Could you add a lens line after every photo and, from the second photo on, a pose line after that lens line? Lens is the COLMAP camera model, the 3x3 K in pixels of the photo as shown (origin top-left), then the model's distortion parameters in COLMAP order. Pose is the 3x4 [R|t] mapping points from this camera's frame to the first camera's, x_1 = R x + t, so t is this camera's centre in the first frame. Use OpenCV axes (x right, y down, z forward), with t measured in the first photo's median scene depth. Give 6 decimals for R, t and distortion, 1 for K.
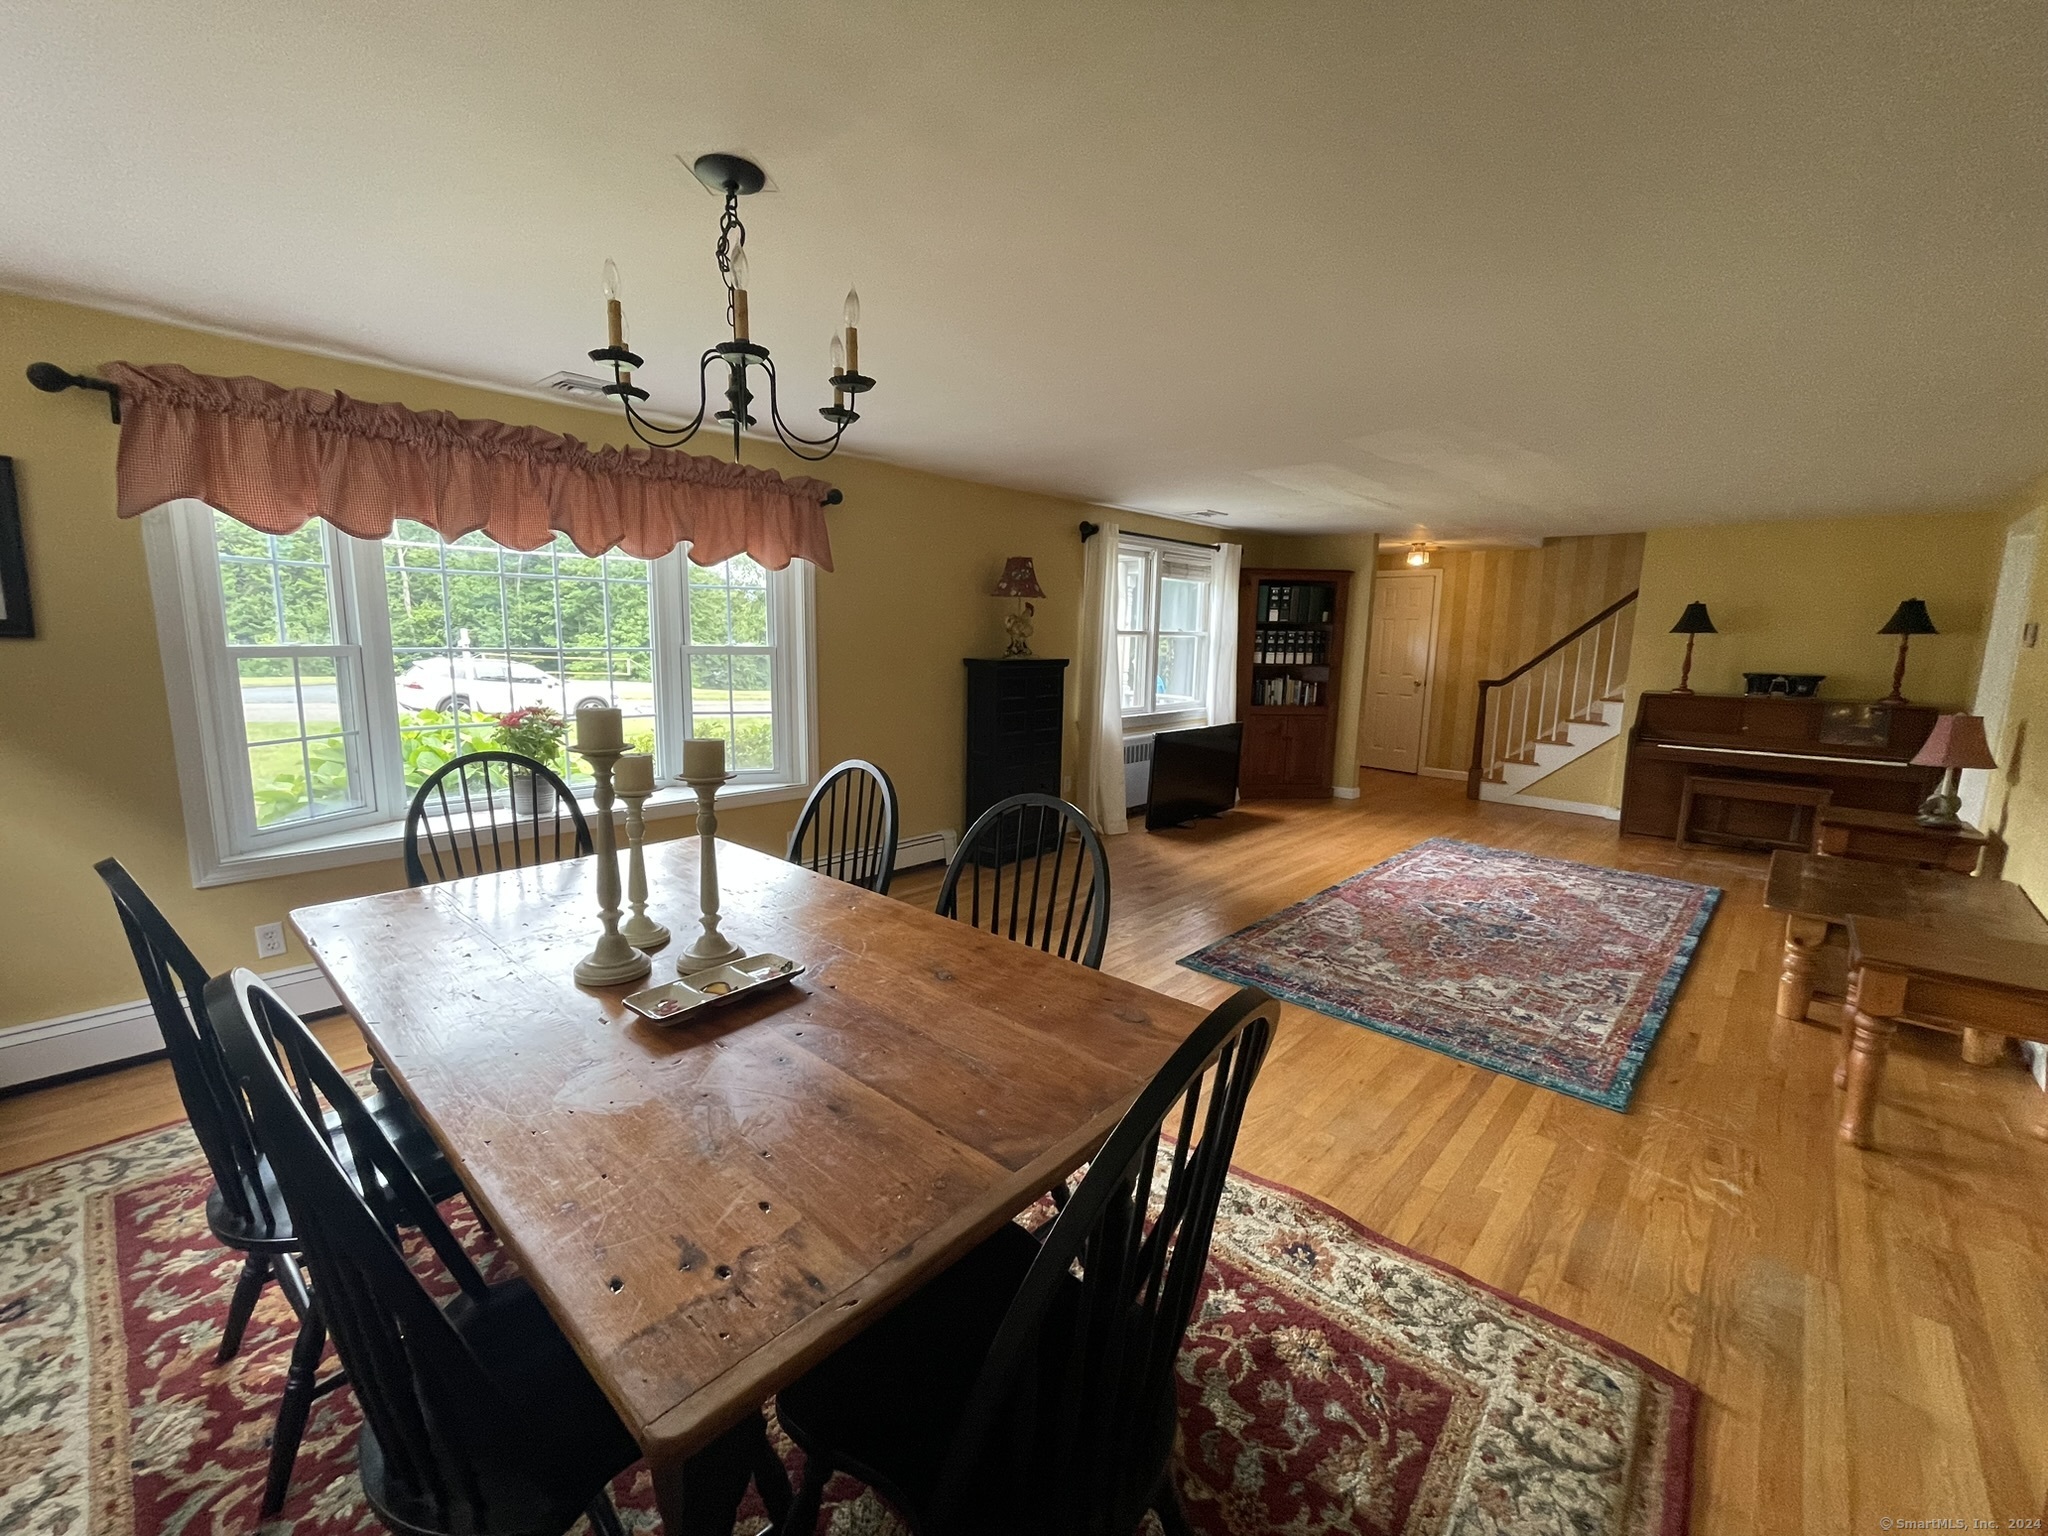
lens RADIAL K [[829.1, 0, 1016.1], [0, 829.1, 760.5], [0, 0, 1]] dist [-0.002545, 0.000062]
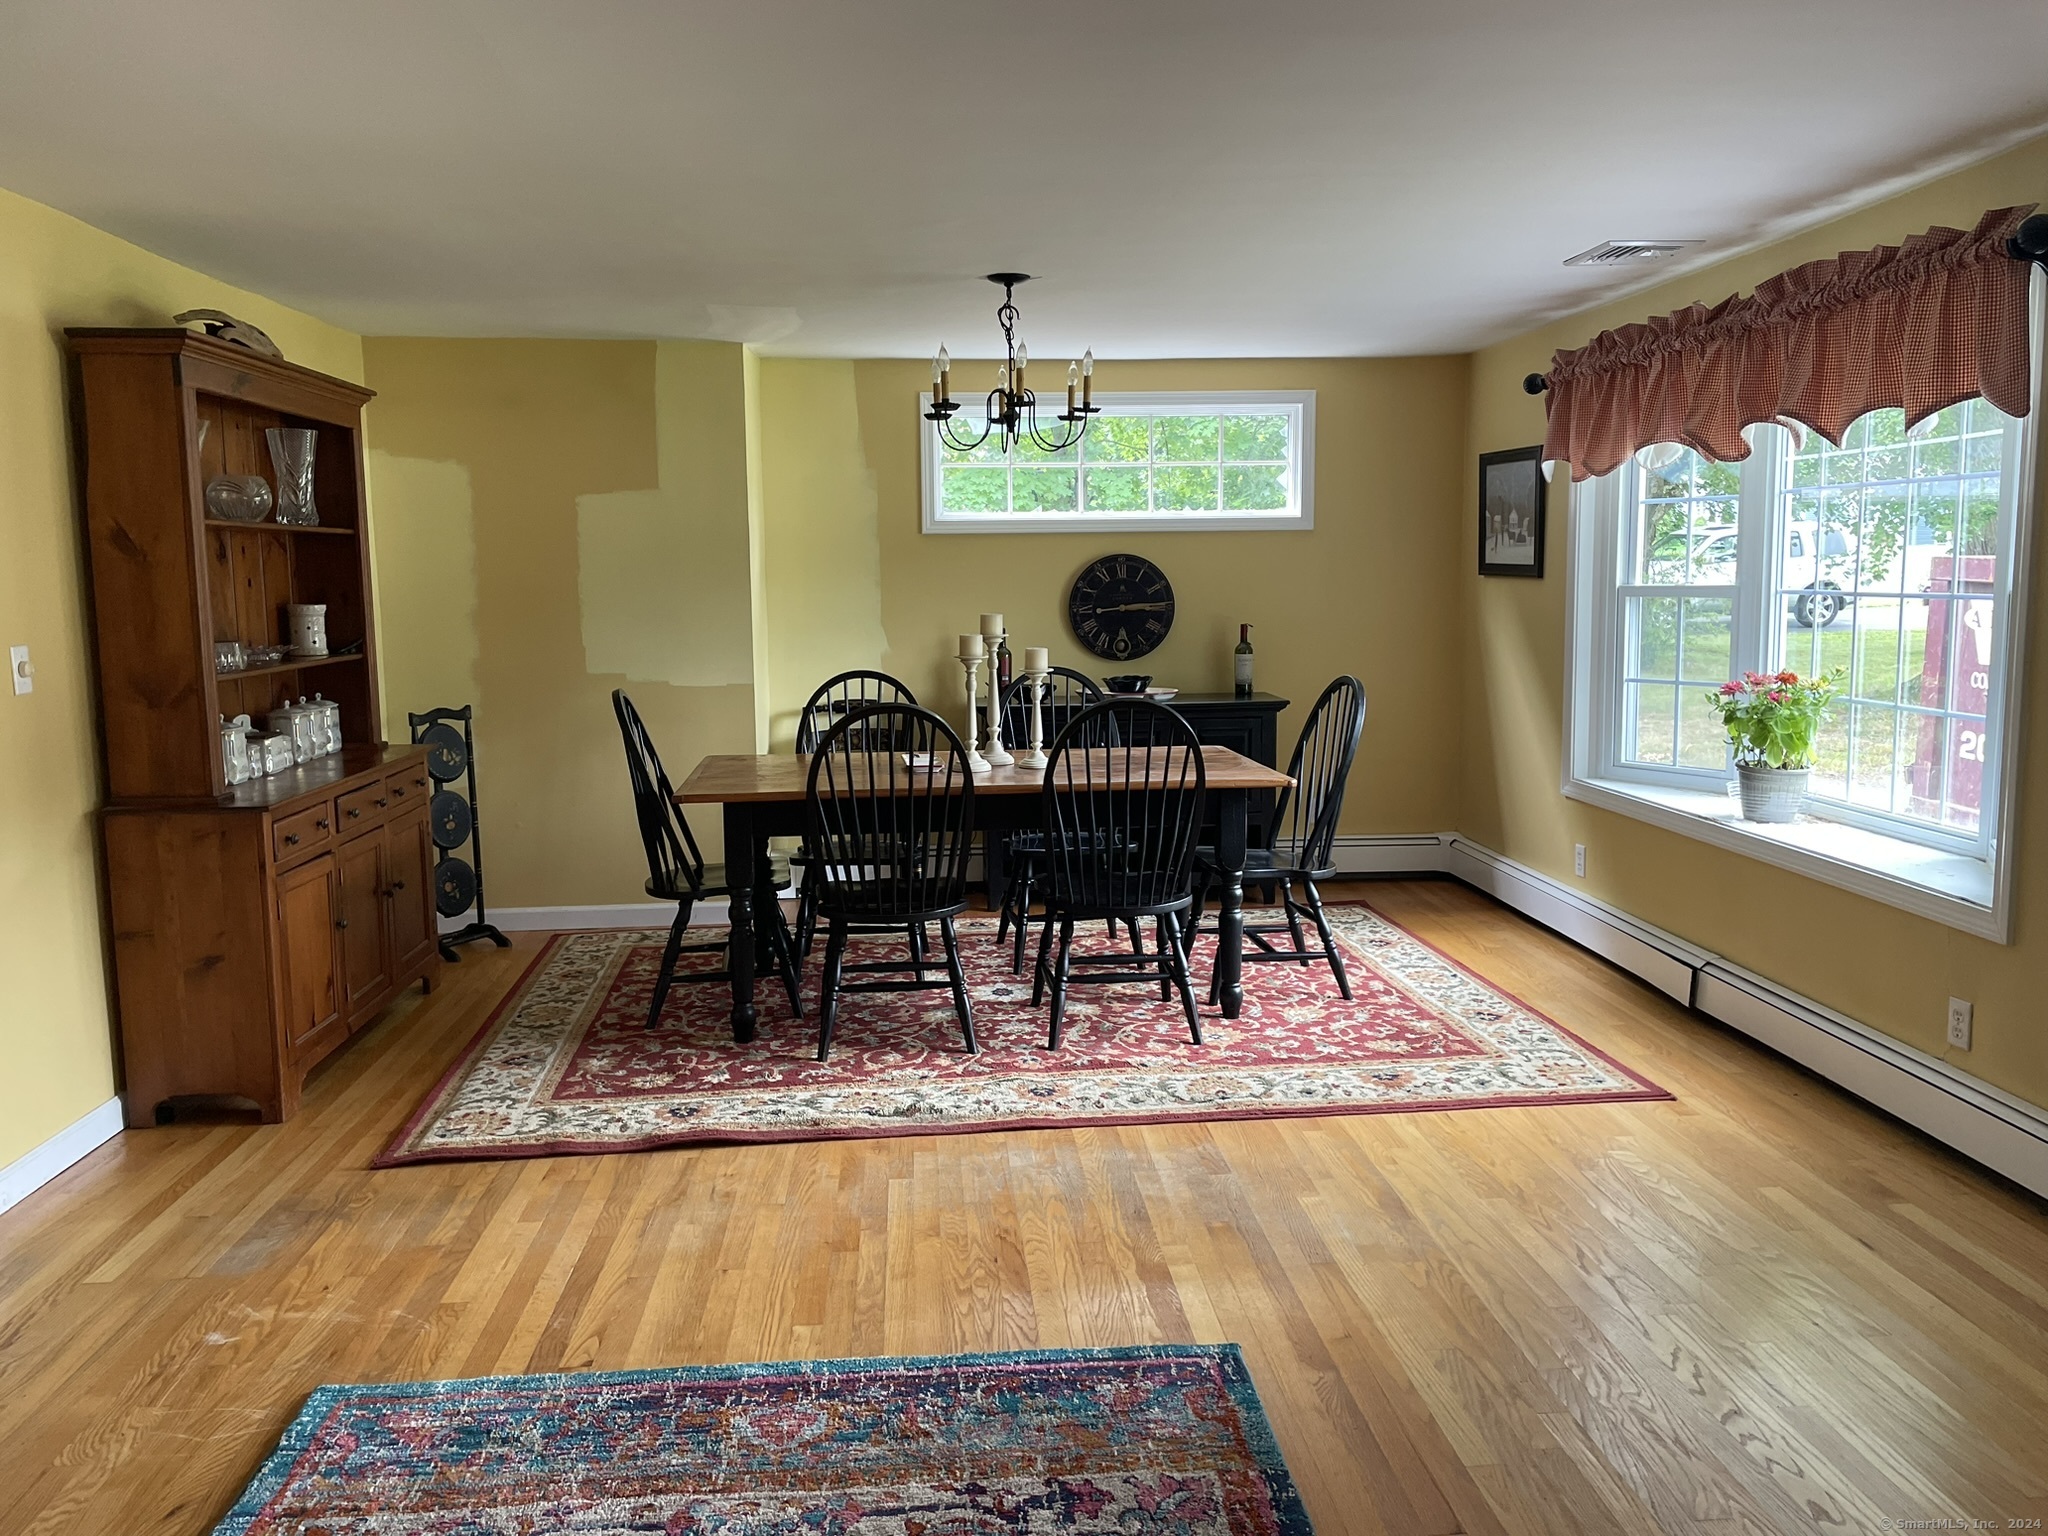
lens RADIAL K [[1549.6, 0, 1030.7], [0, 1549.6, 765.8], [0, 0, 1]] dist [0.125295, -0.185188]
pose [[-0.668191, 0.078431, -0.739845, 0.831650], [-0.113976, 0.971898, 0.205968, -0.189171], [0.735208, 0.221951, -0.640474, 1.382879]]
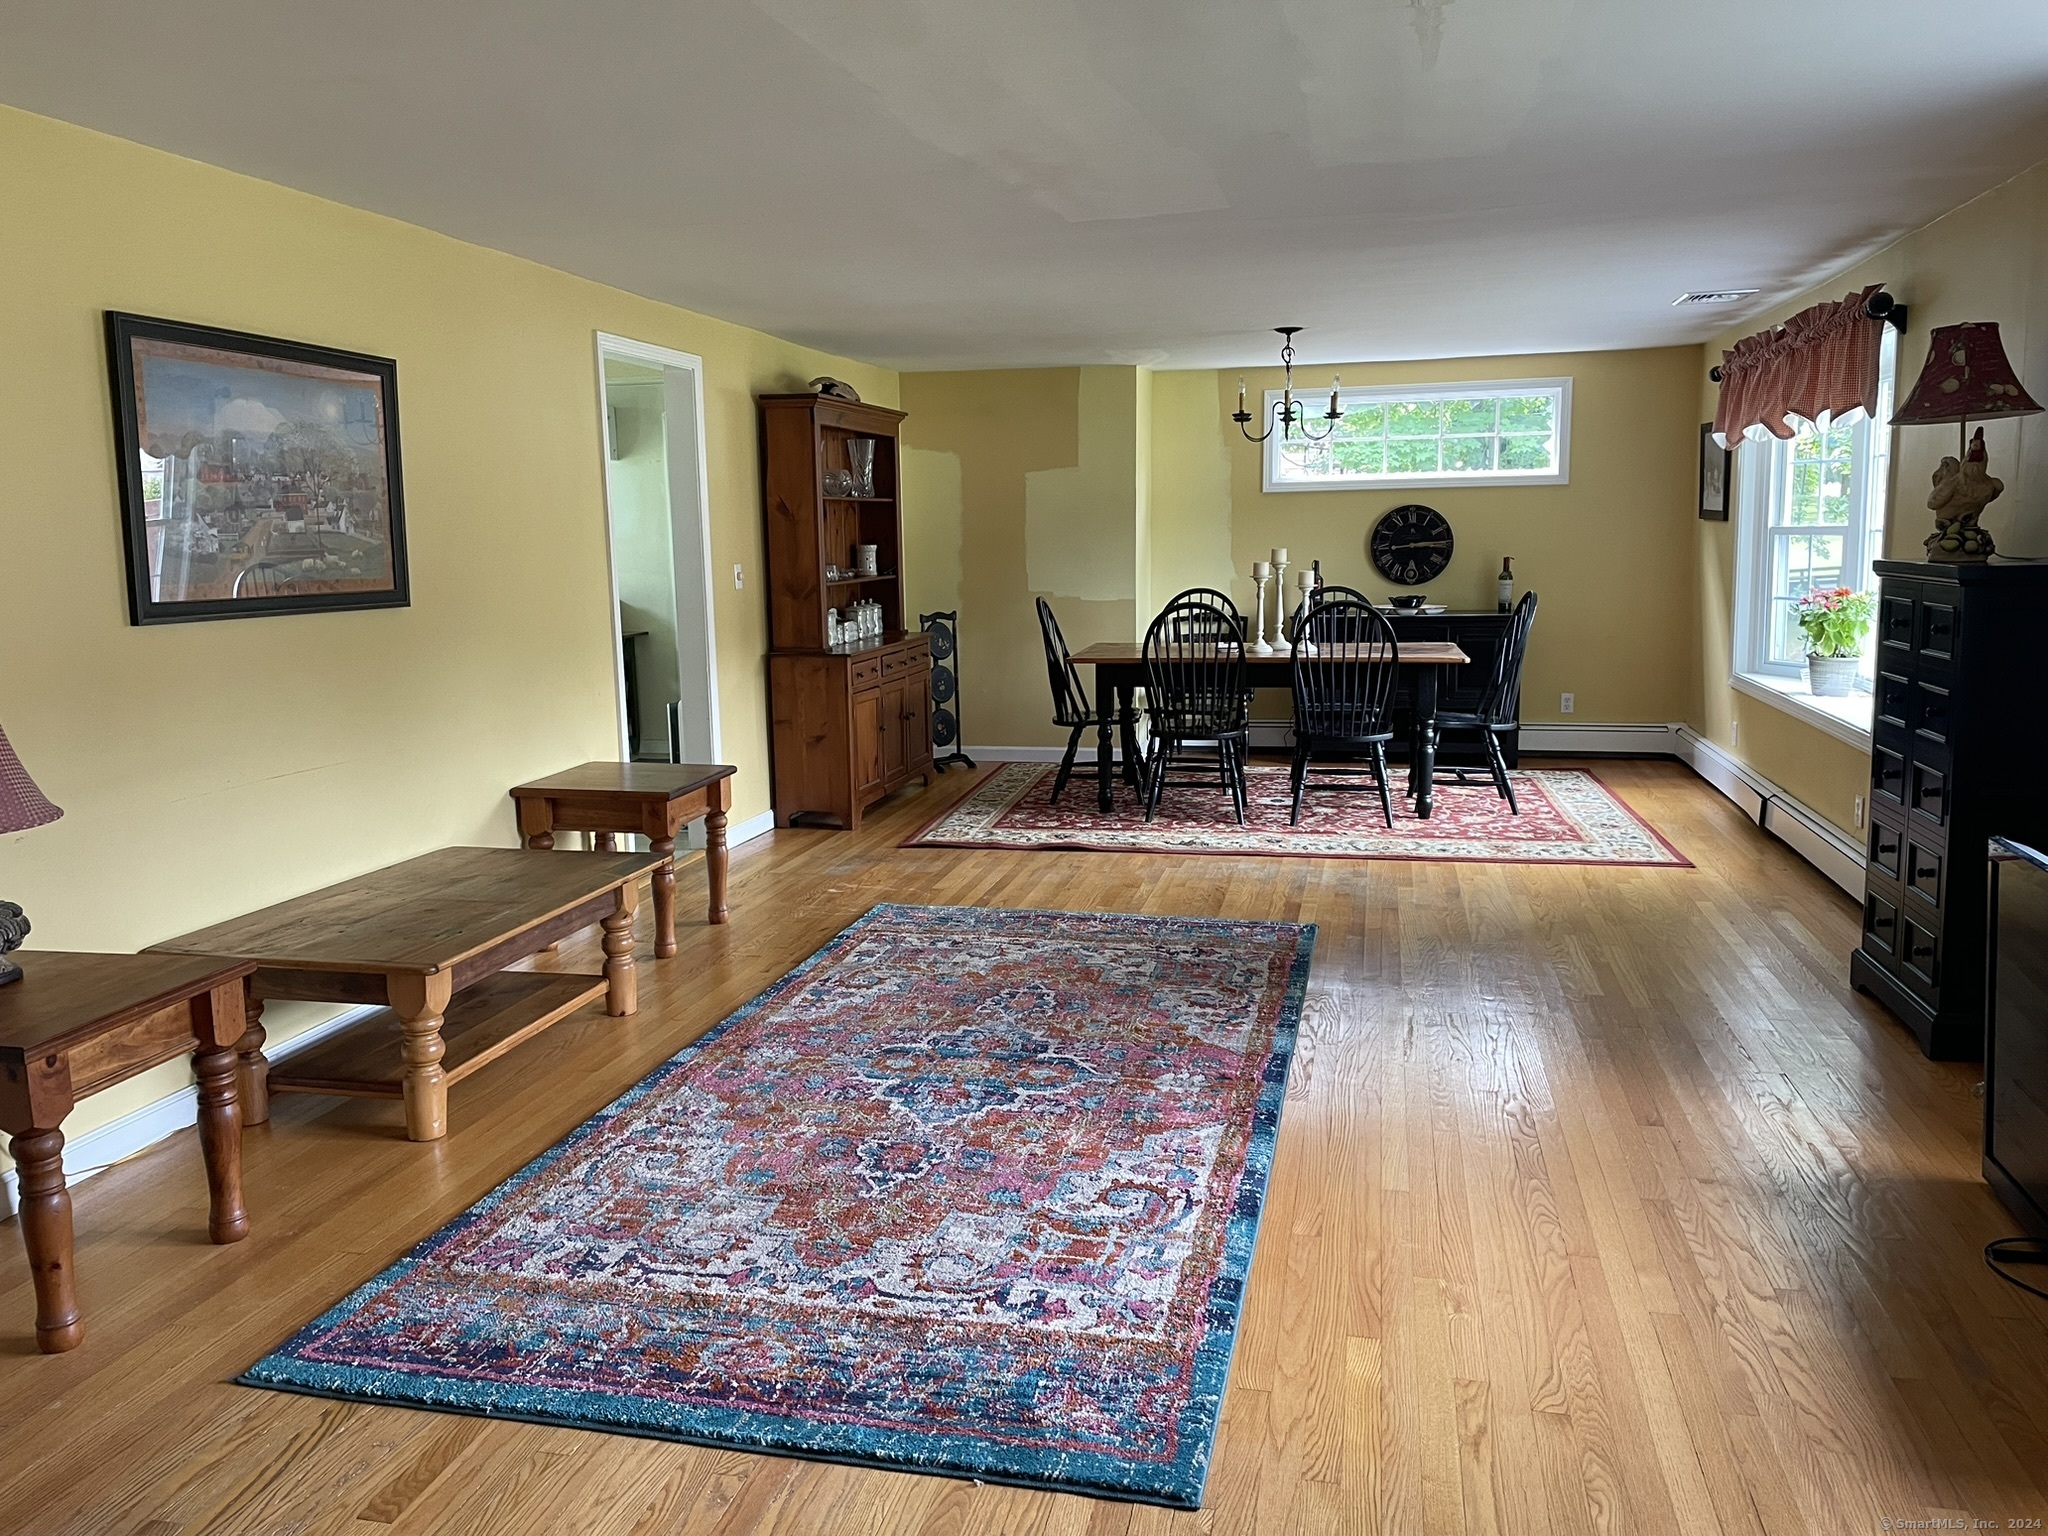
lens RADIAL K [[1549.6, 0, 1030.7], [0, 1549.6, 765.8], [0, 0, 1]] dist [0.125295, -0.185188]
pose [[-0.858074, 0.071772, -0.508486, 1.199372], [-0.078273, 0.960336, 0.267636, -0.287765], [0.507526, 0.269452, -0.818421, 2.078896]]
